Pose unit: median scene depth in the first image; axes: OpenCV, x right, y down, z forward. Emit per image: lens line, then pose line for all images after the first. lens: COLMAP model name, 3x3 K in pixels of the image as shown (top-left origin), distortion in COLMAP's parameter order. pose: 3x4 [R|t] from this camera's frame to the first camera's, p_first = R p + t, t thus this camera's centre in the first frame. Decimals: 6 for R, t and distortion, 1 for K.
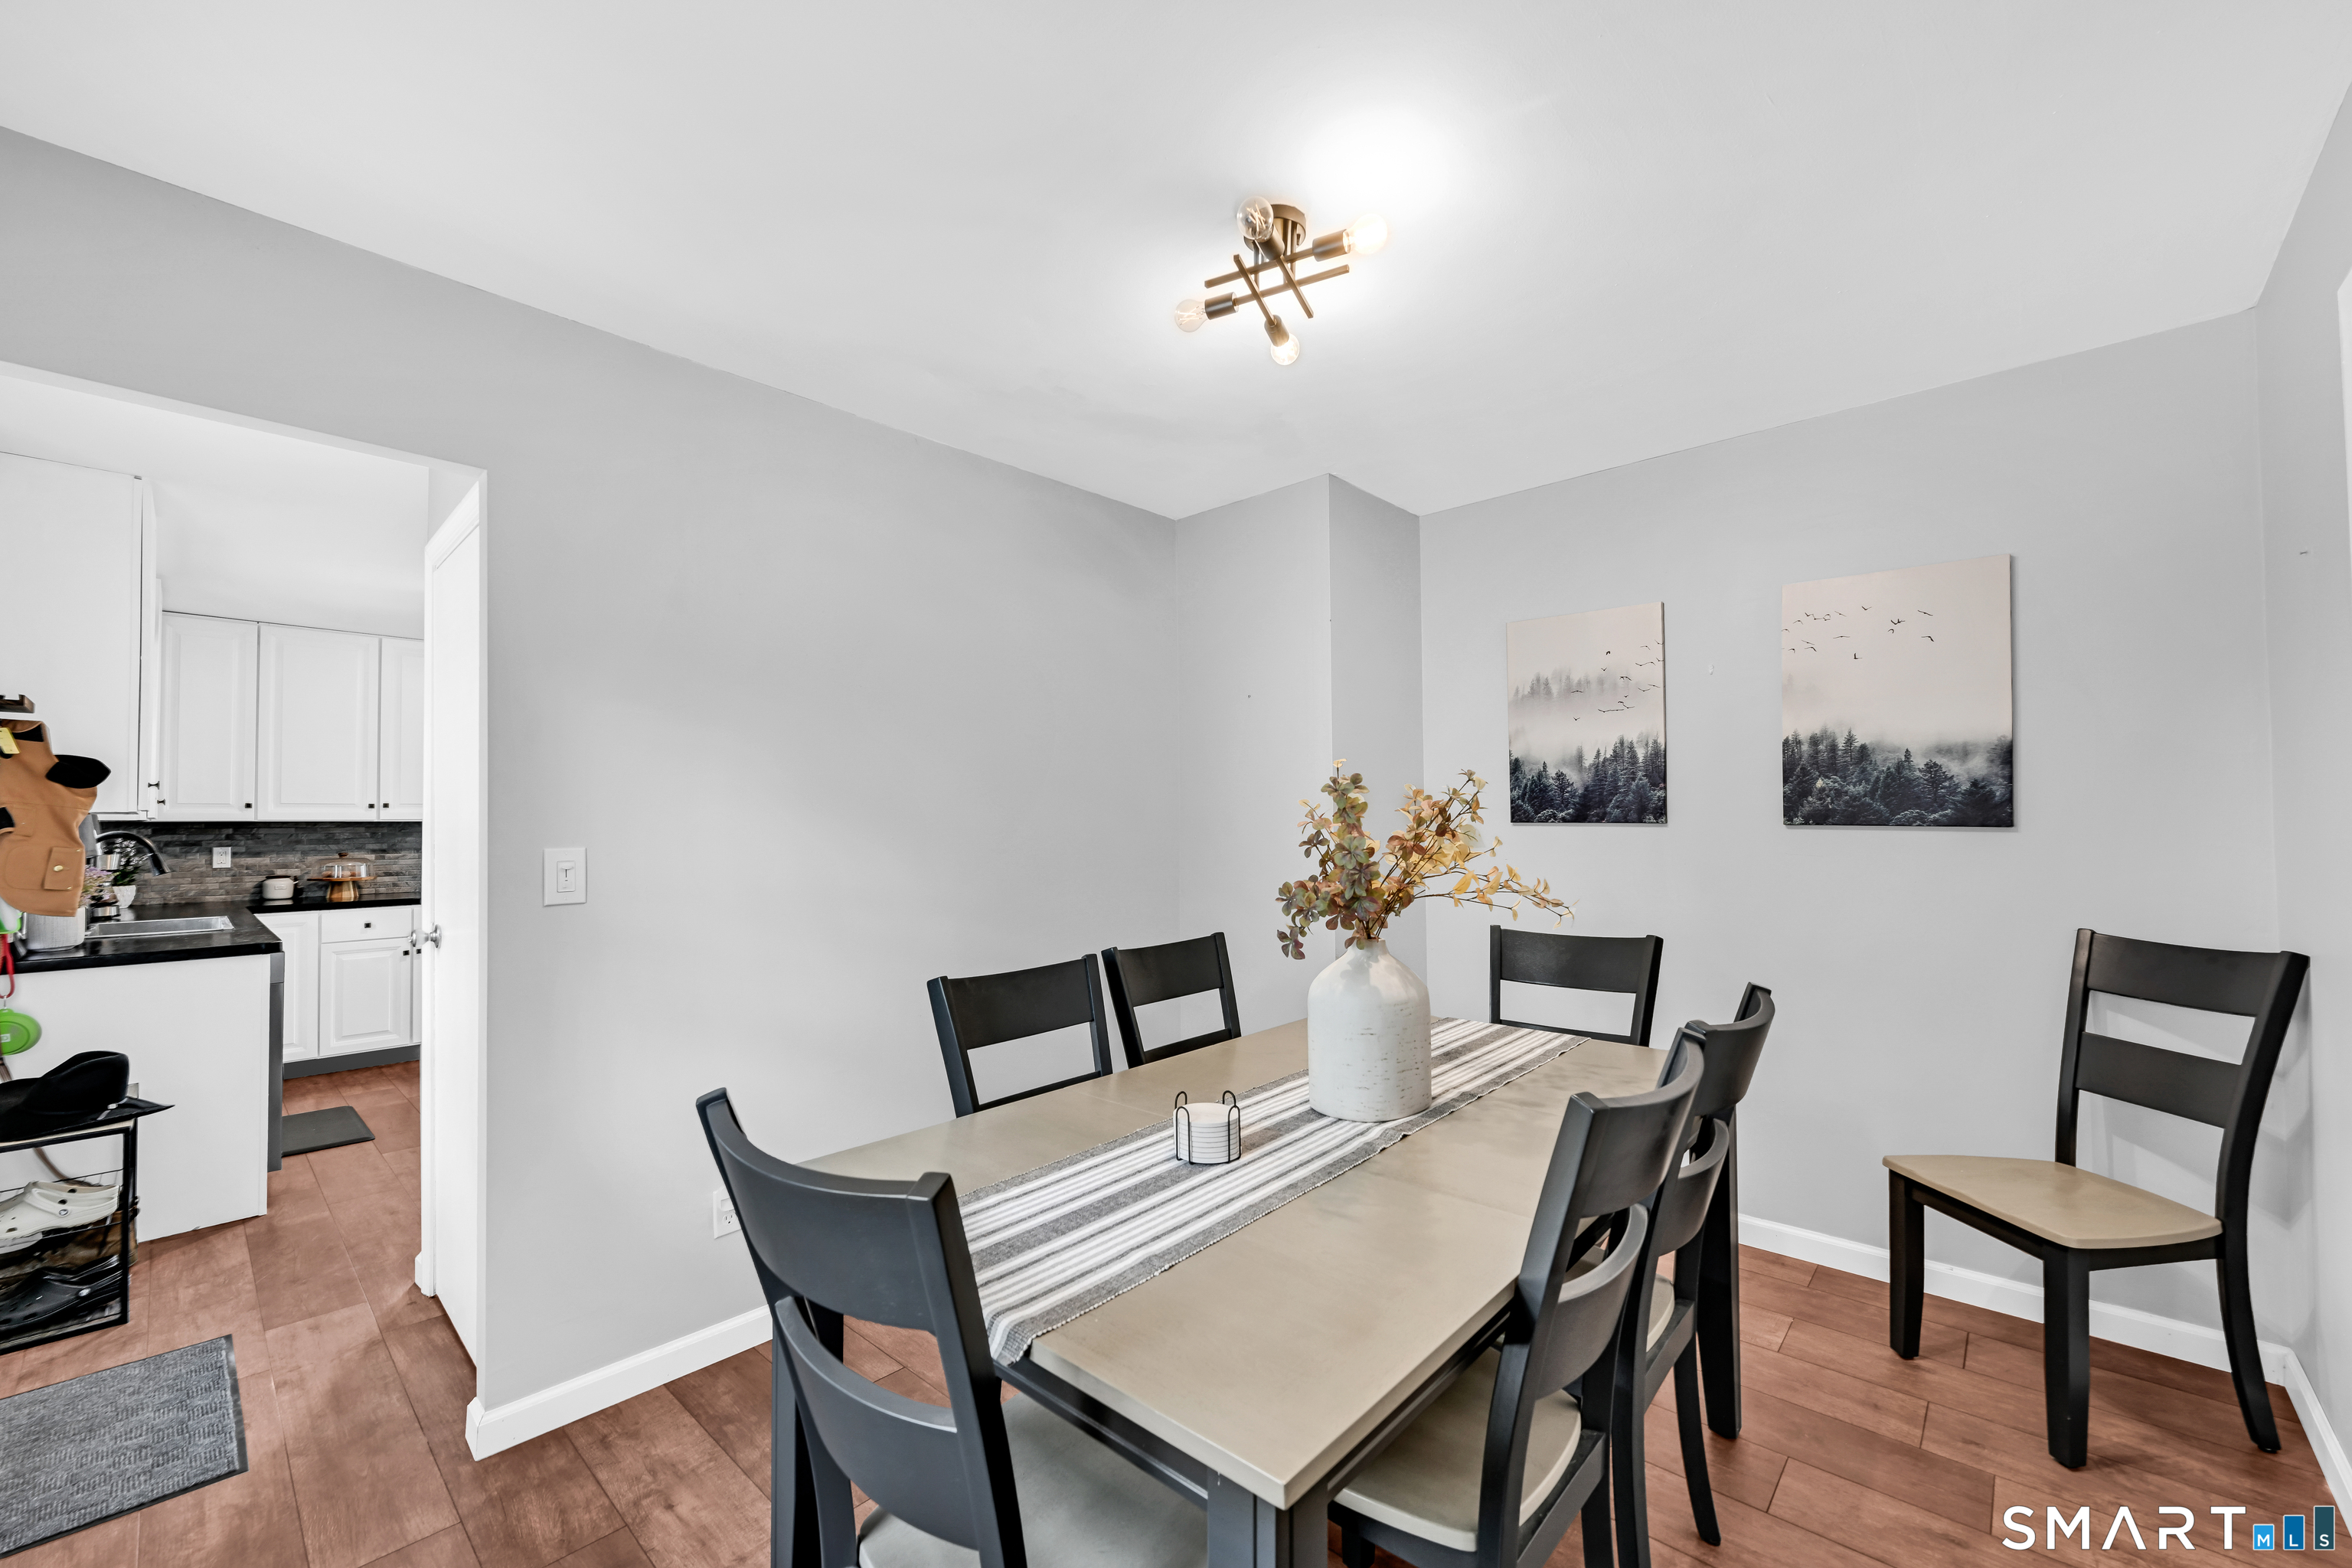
lens RADIAL K [[930.0, 0, 1169.4], [0, 930.0, 799.5], [0, 0, 1]] dist [0.000455, 0.000067]
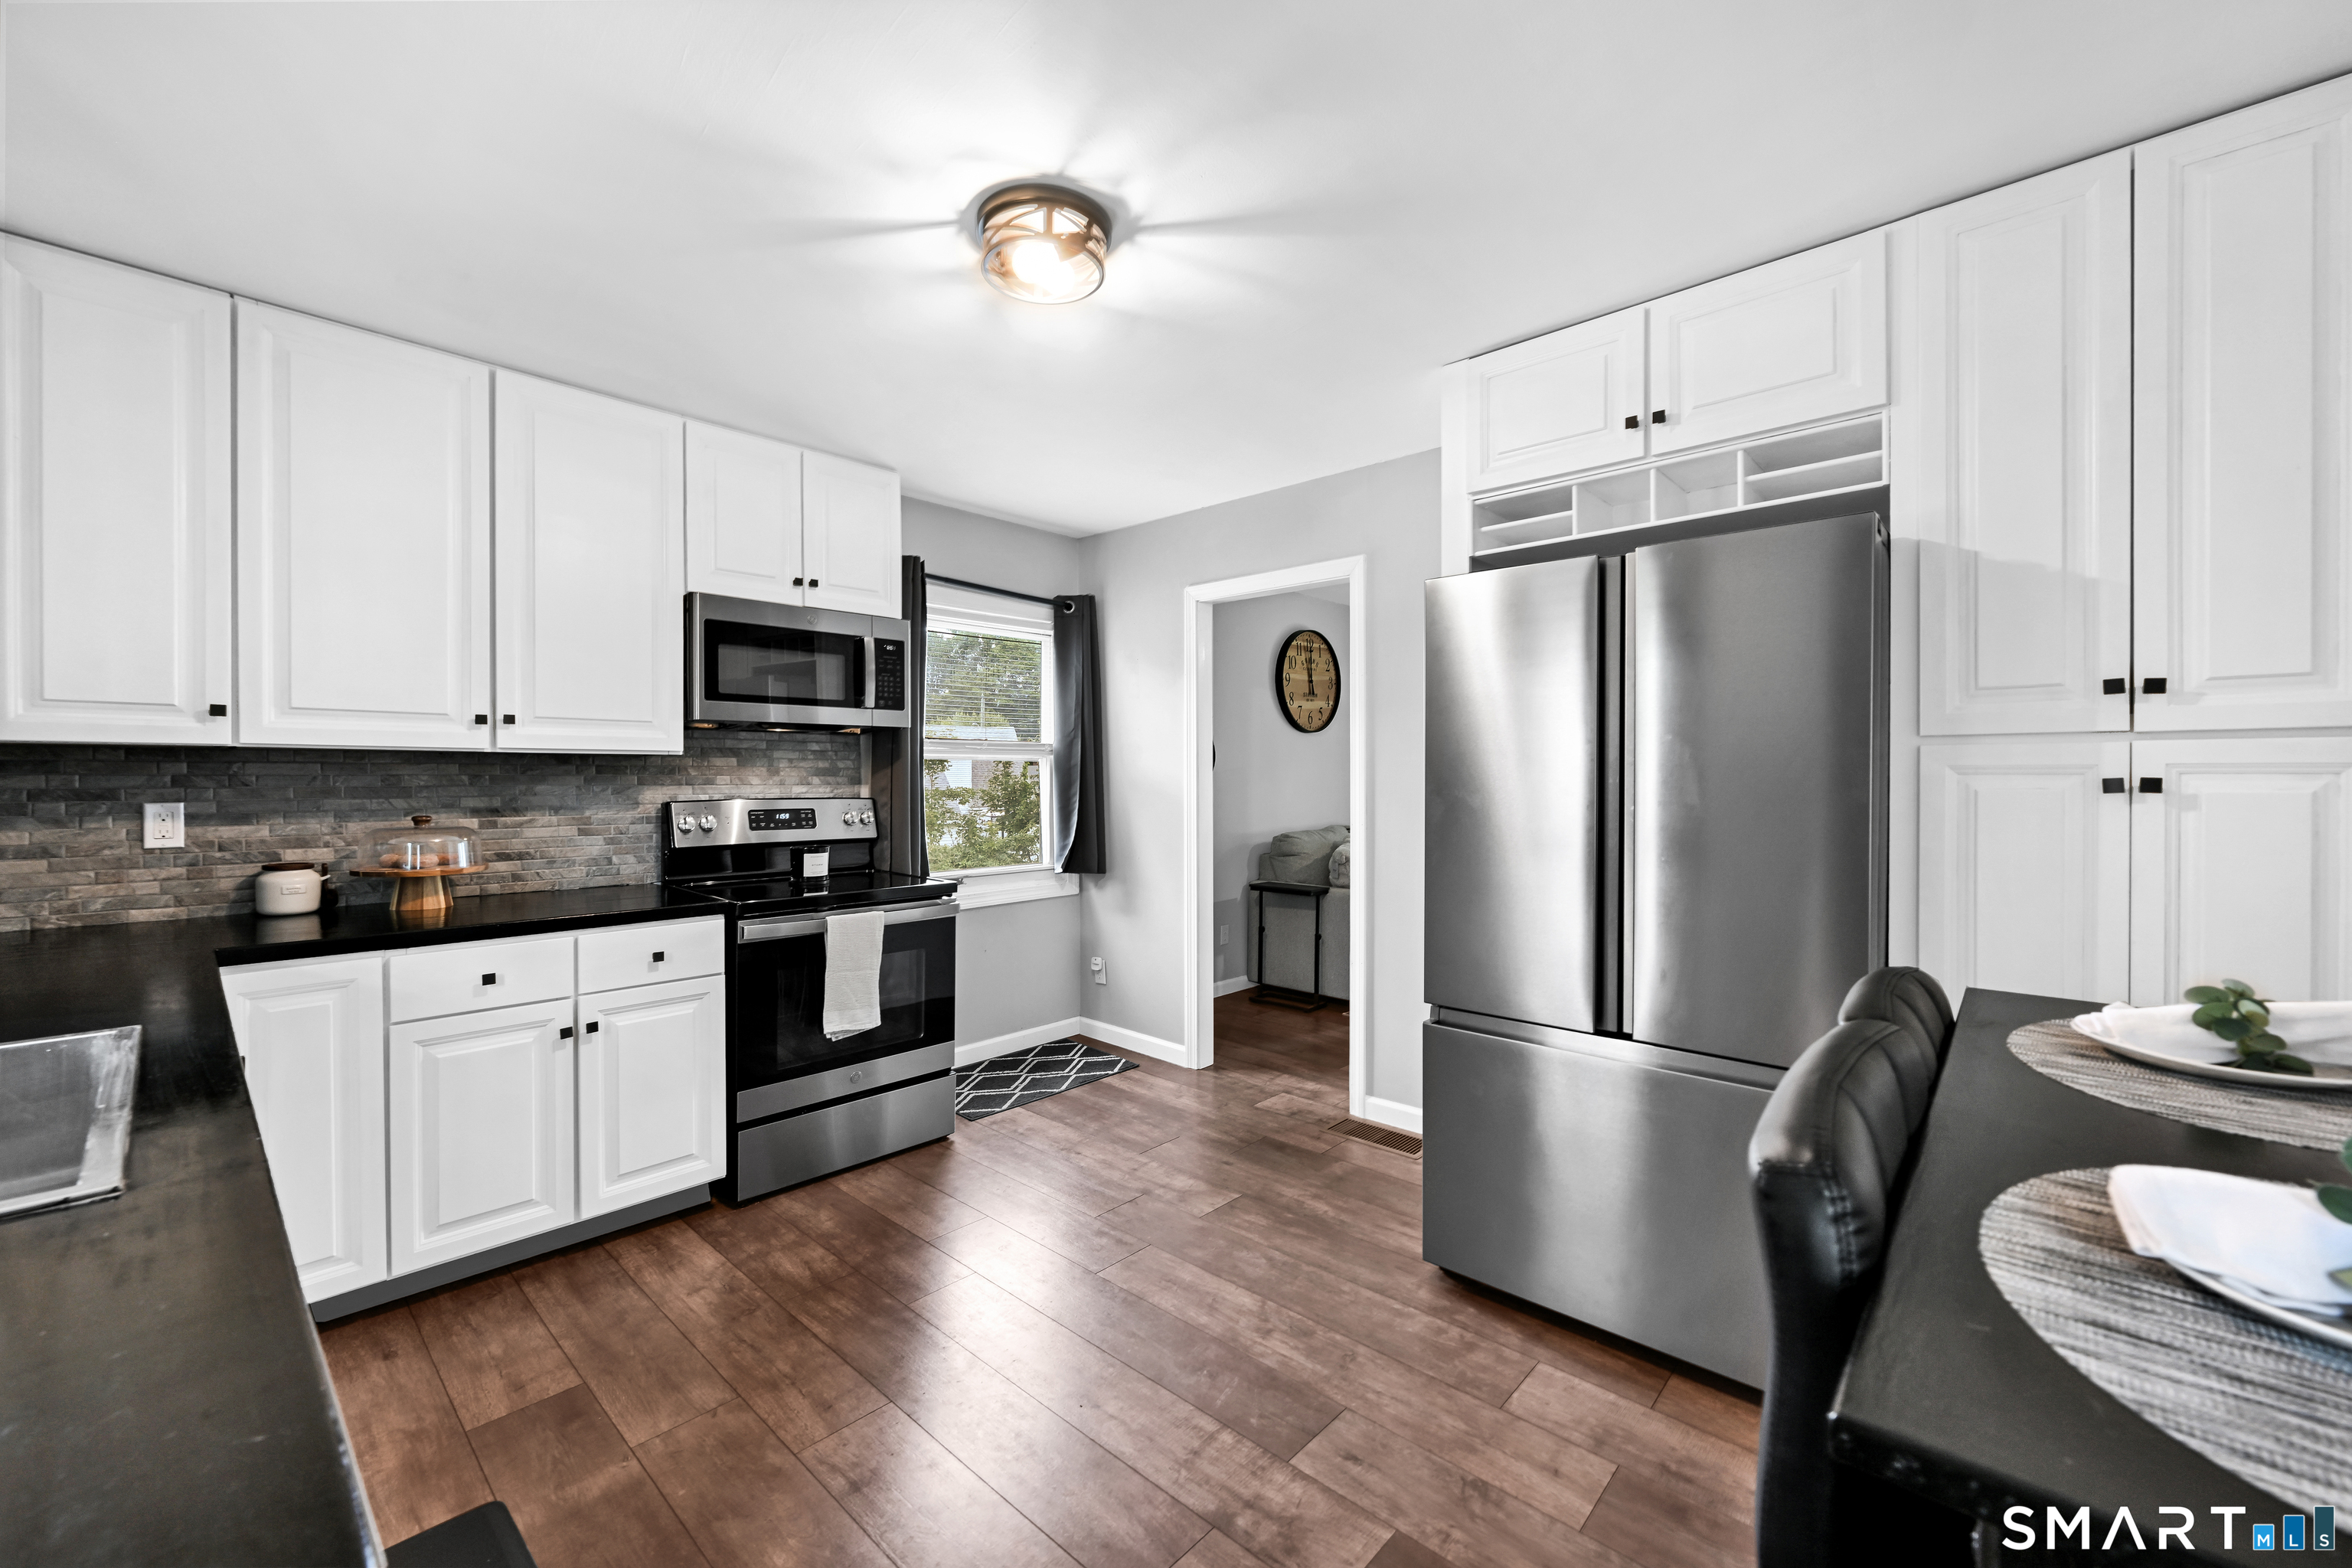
lens RADIAL K [[924.1, 0, 1176.0], [0, 924.1, 784.0], [0, 0, 1]] dist [-0.000475, 0.000092]
pose [[0.999900, 0.012888, 0.005841, -0.519349], [-0.013085, 0.999303, 0.034975, 0.019333], [-0.005386, -0.035048, 0.999371, 0.539569]]
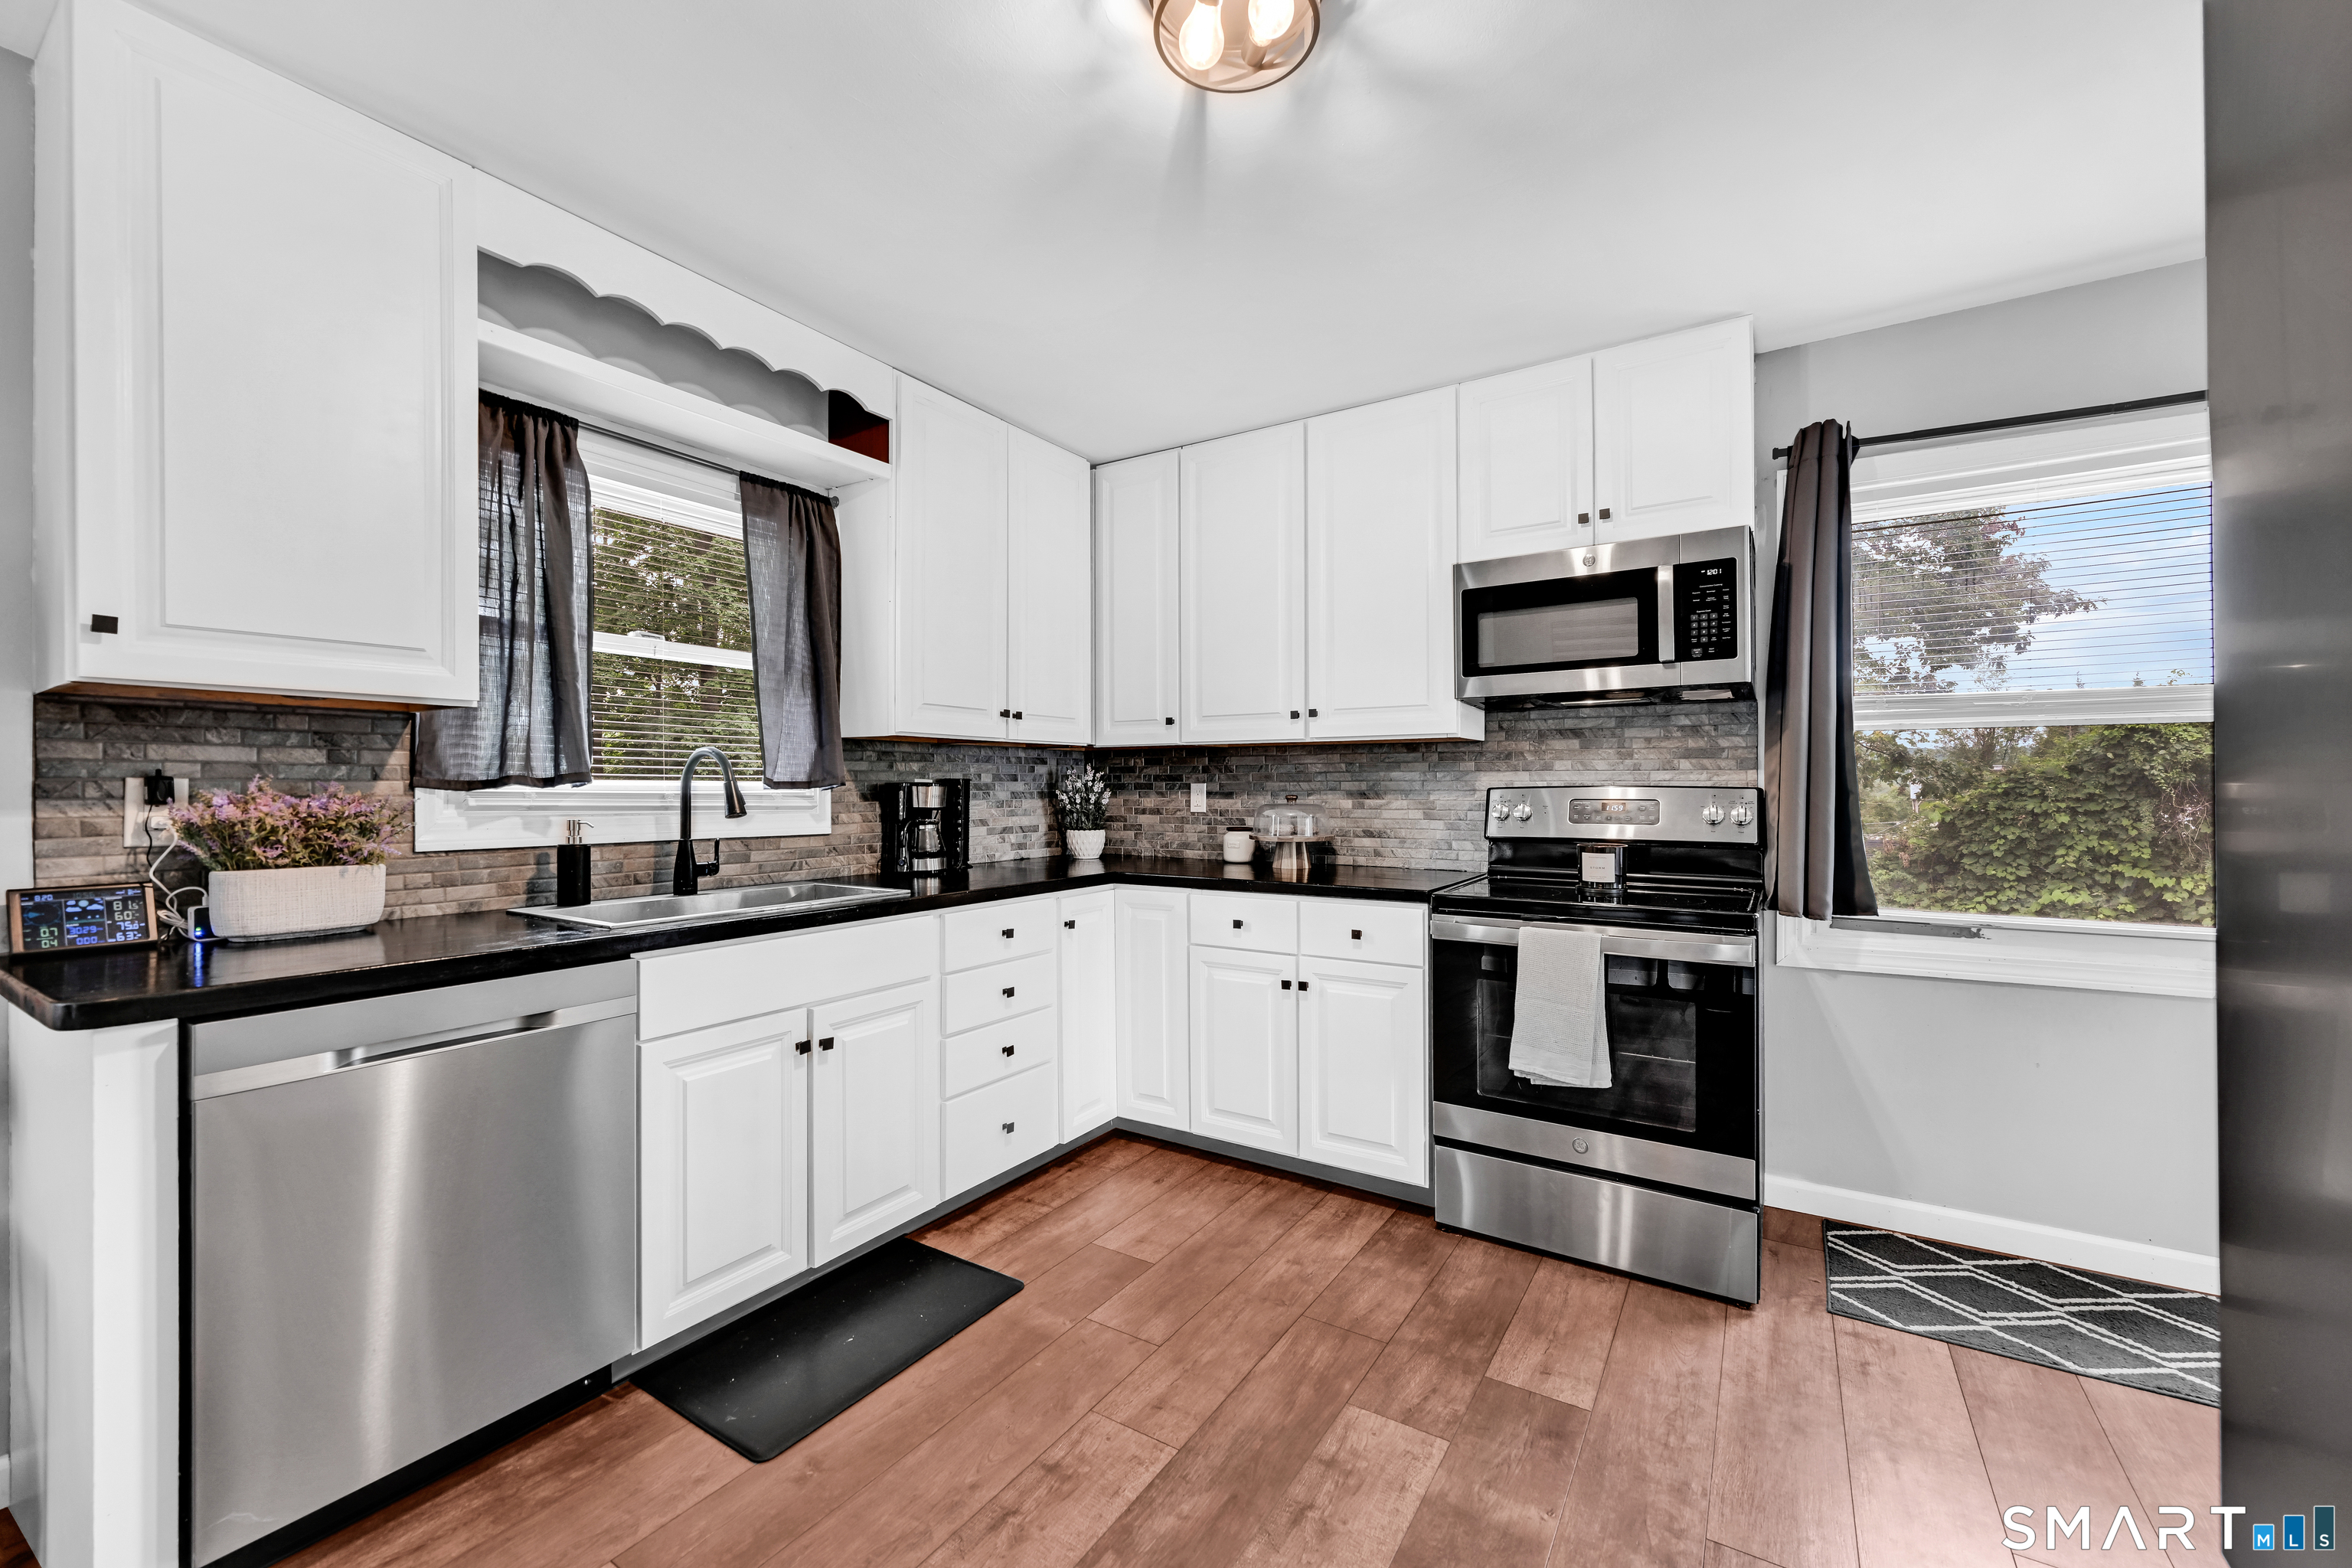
lens RADIAL K [[946.6, 0, 1176.0], [0, 946.6, 784.0], [0, 0, 1]] dist [-0.000734, -0.000077]
pose [[0.182798, 0.007598, -0.983121, -0.302396], [0.023397, 0.999653, 0.012076, 0.042253], [0.982872, -0.025210, 0.182557, 0.844667]]
